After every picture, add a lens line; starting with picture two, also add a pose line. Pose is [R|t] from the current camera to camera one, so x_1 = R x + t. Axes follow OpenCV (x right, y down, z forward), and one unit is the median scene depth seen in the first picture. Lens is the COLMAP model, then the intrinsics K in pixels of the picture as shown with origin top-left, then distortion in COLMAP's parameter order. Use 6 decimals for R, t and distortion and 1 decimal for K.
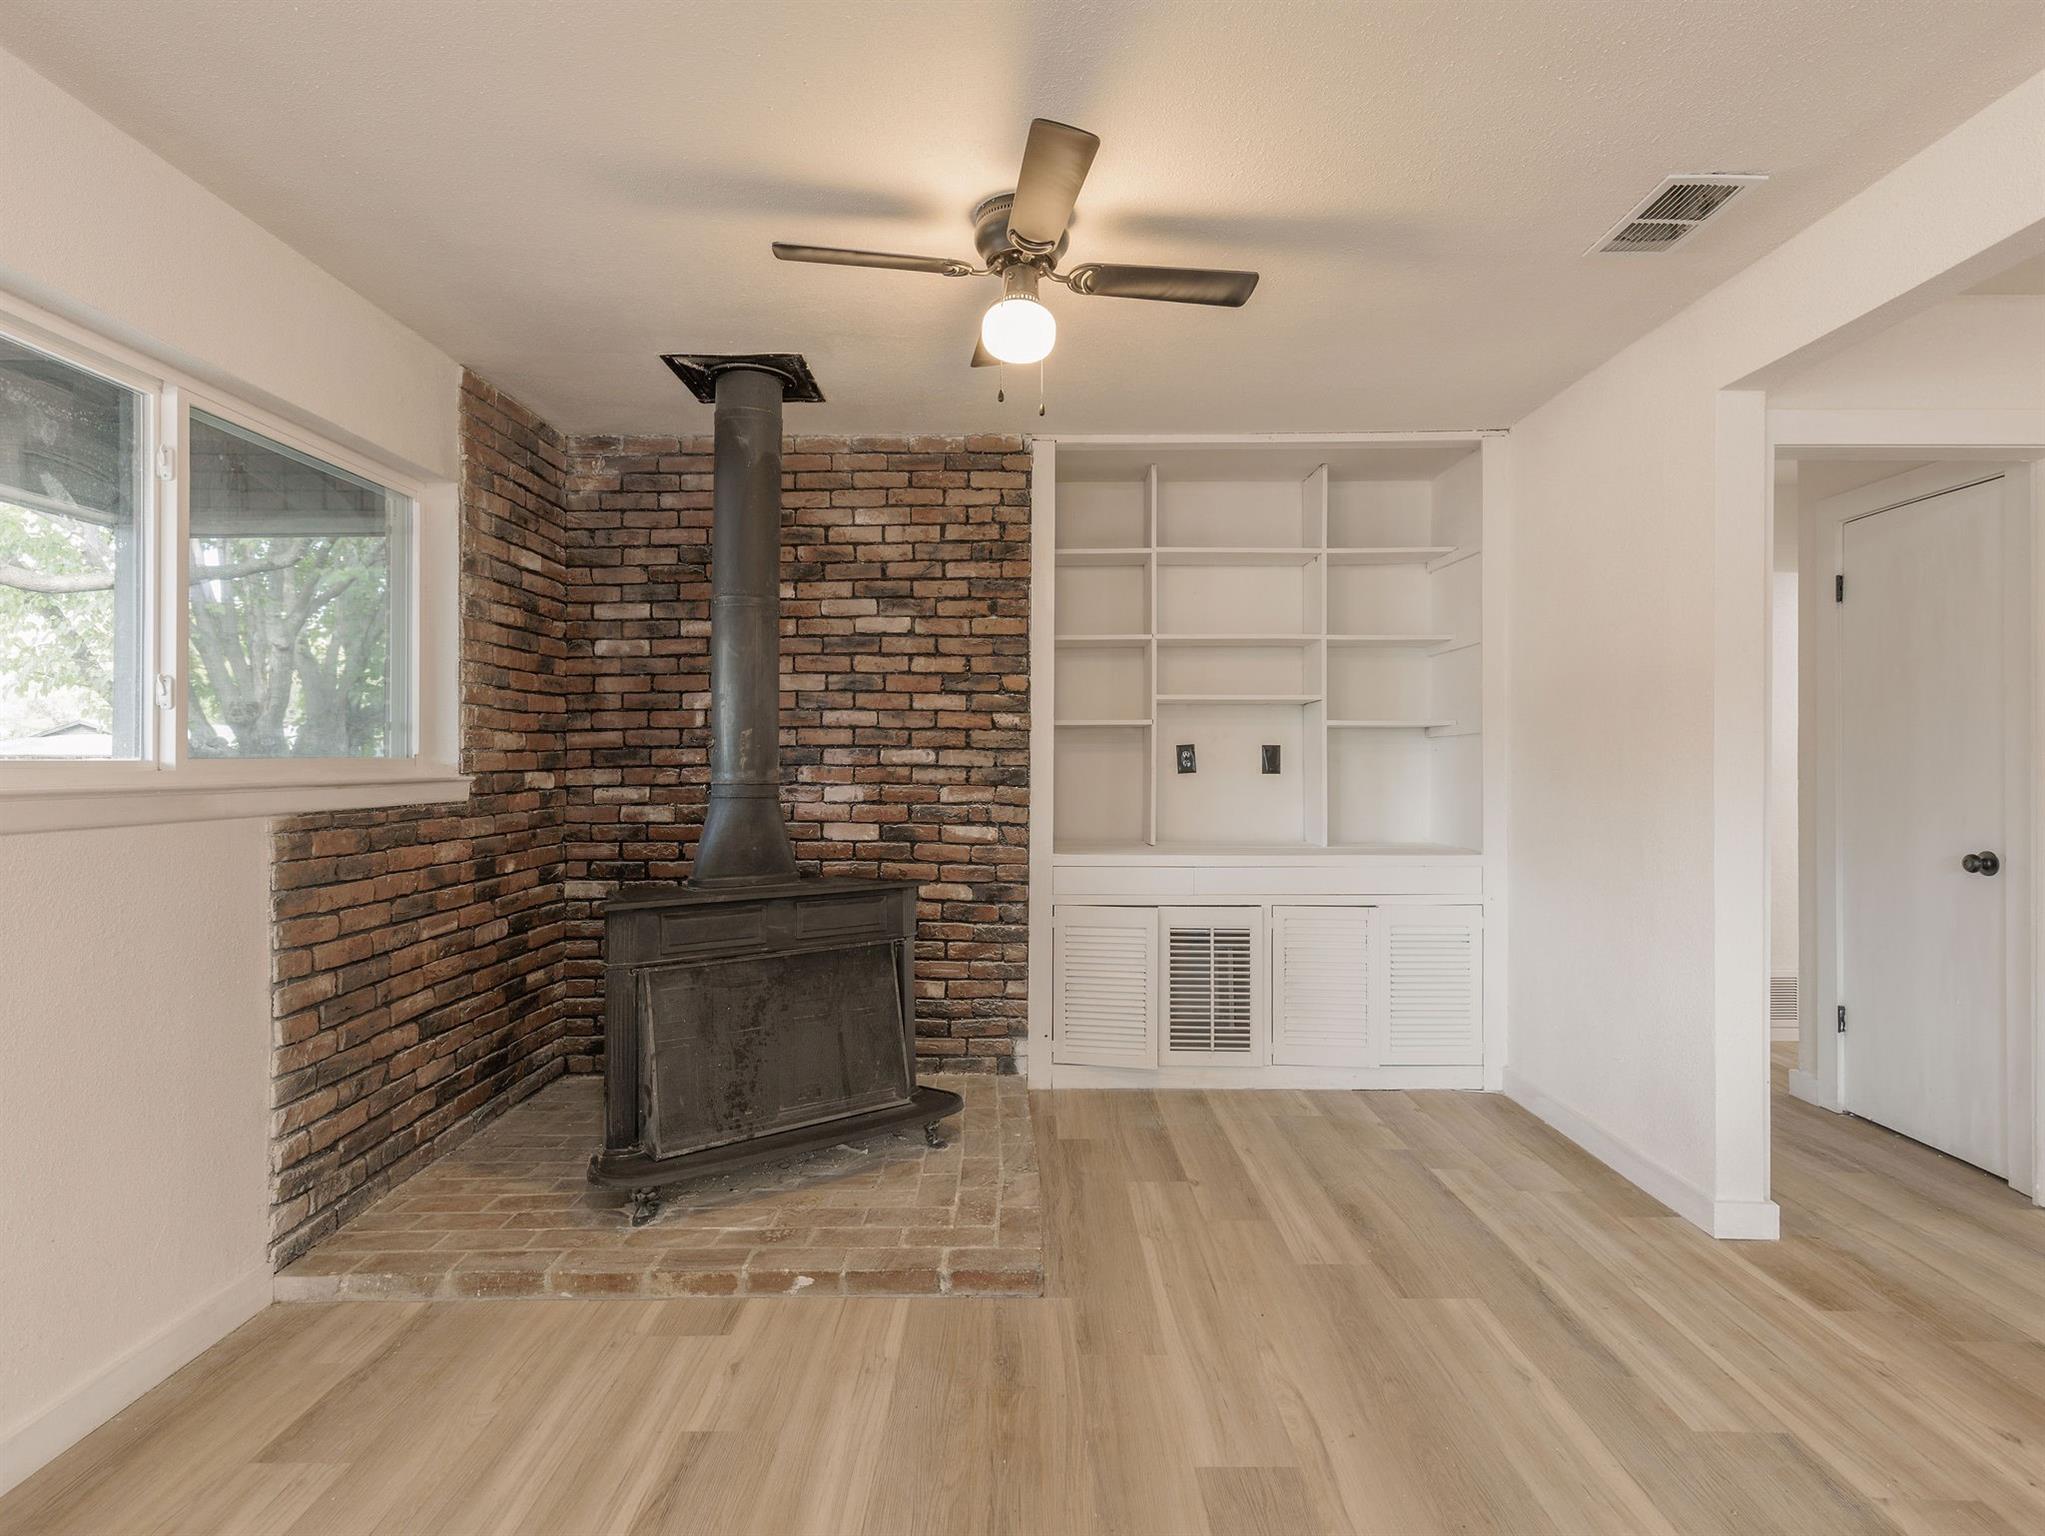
lens RADIAL K [[1057.1, 0, 1020.3], [0, 1057.1, 756.7], [0, 0, 1]] dist [0.008162, -0.001270]
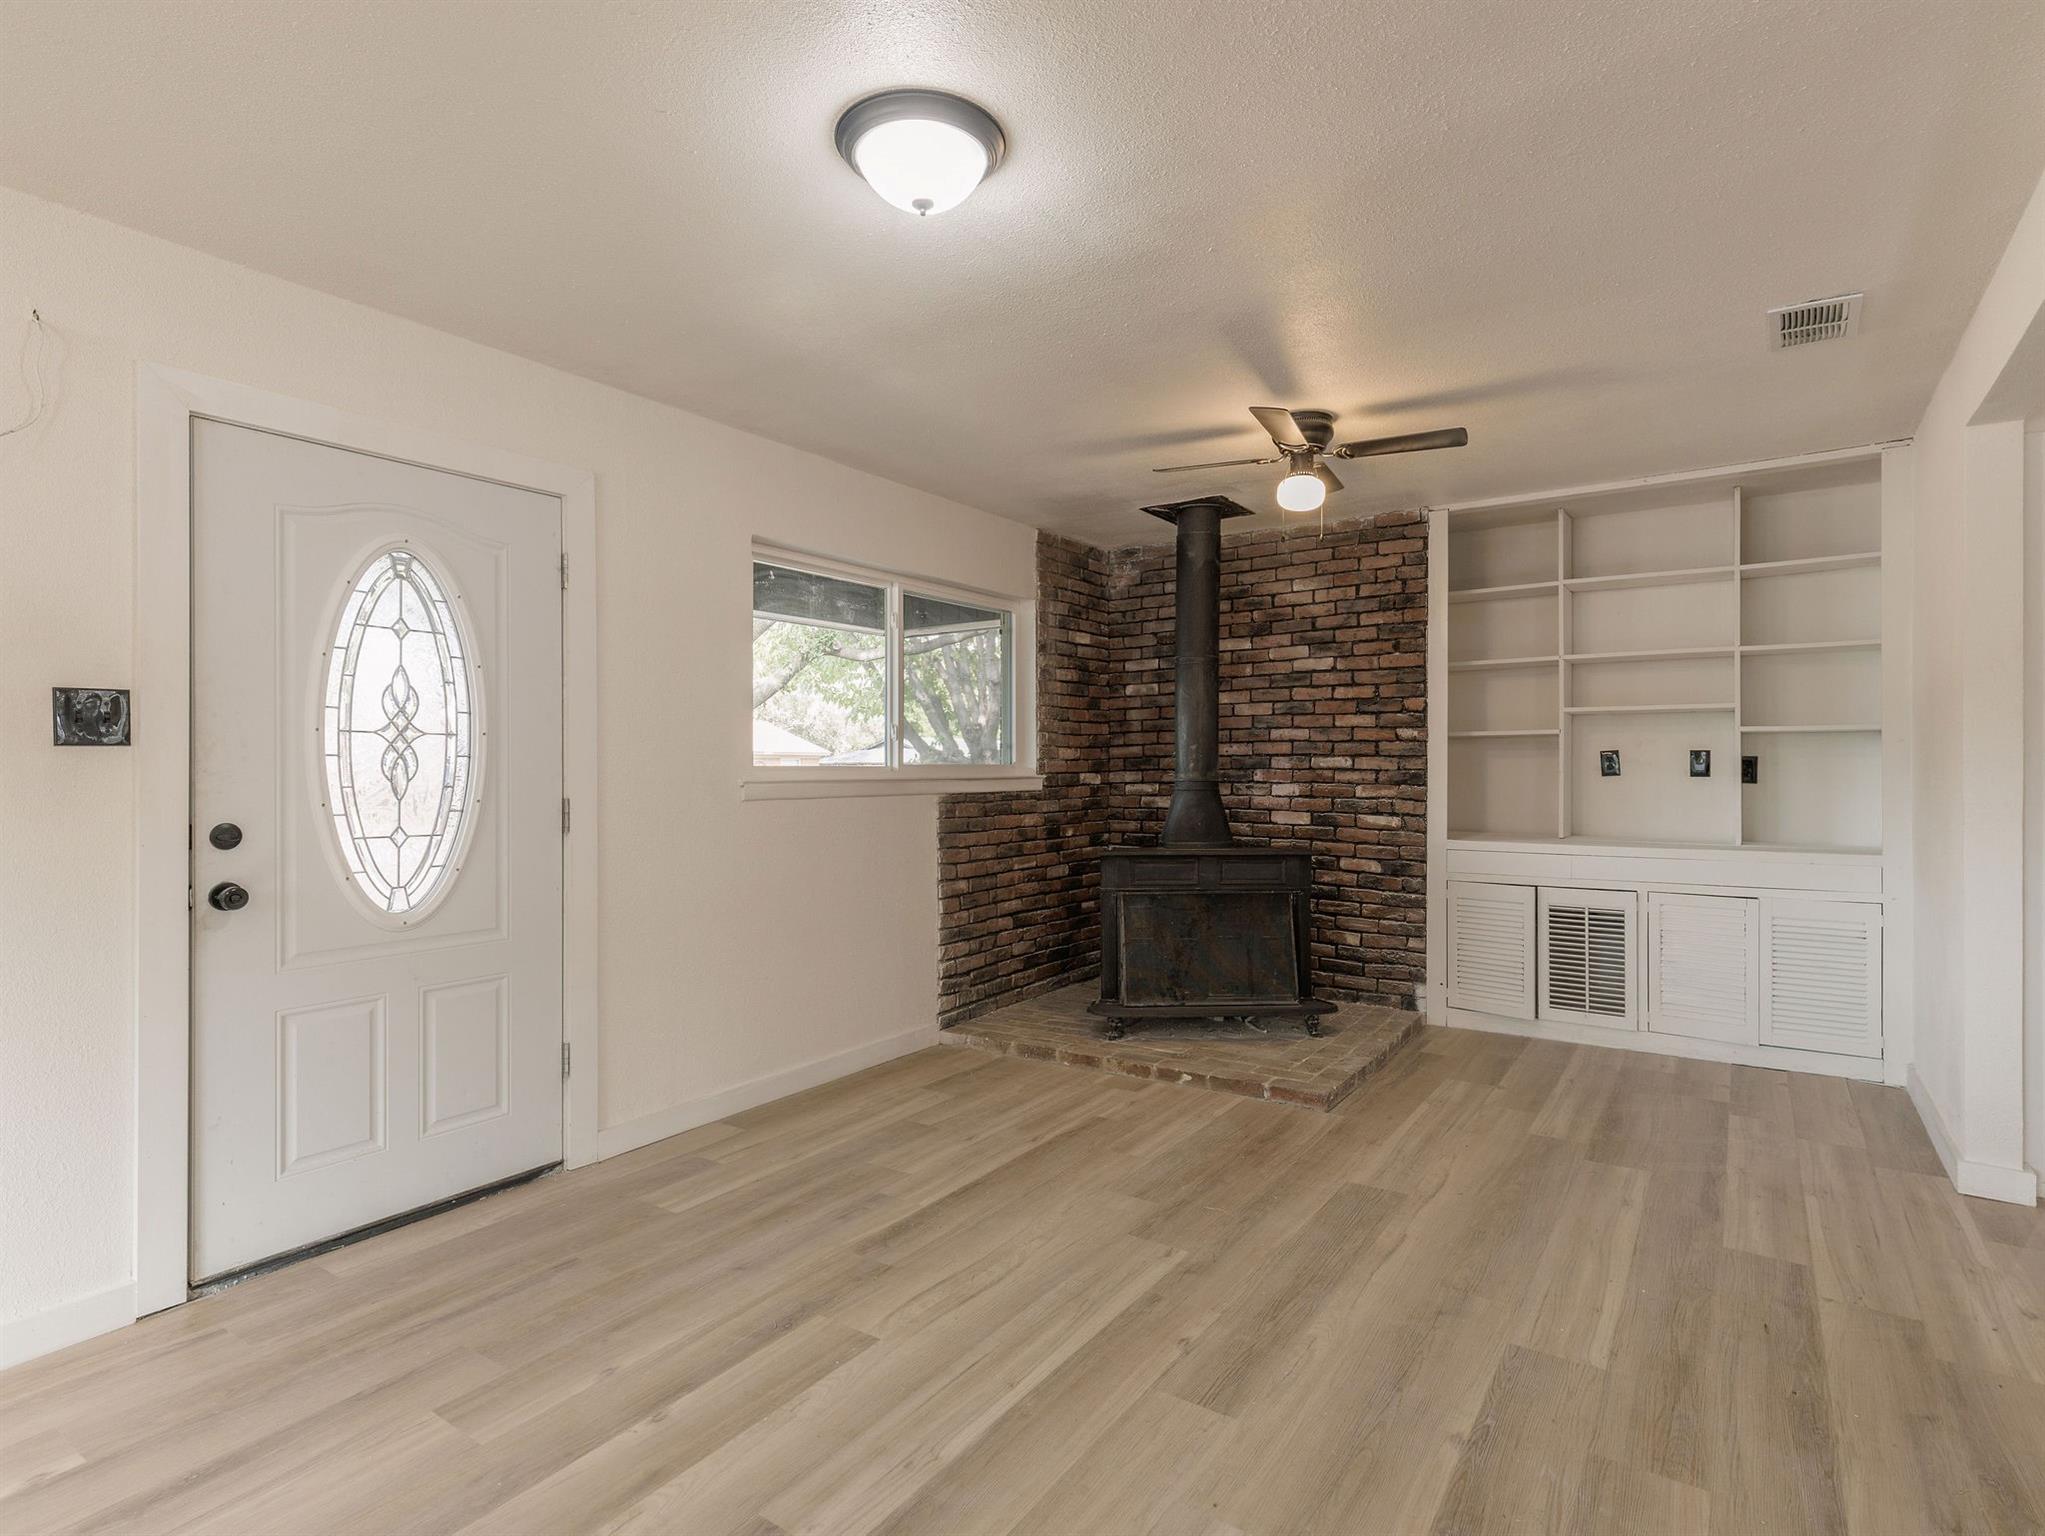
lens RADIAL K [[1033.0, 0, 1008.6], [0, 1033.0, 770.4], [0, 0, 1]] dist [0.004357, -0.000012]
pose [[0.820853, 0.000408, -0.571139, 0.310597], [0.003794, 0.999974, 0.006167, 0.000576], [0.571126, -0.007229, 0.820830, -0.308305]]
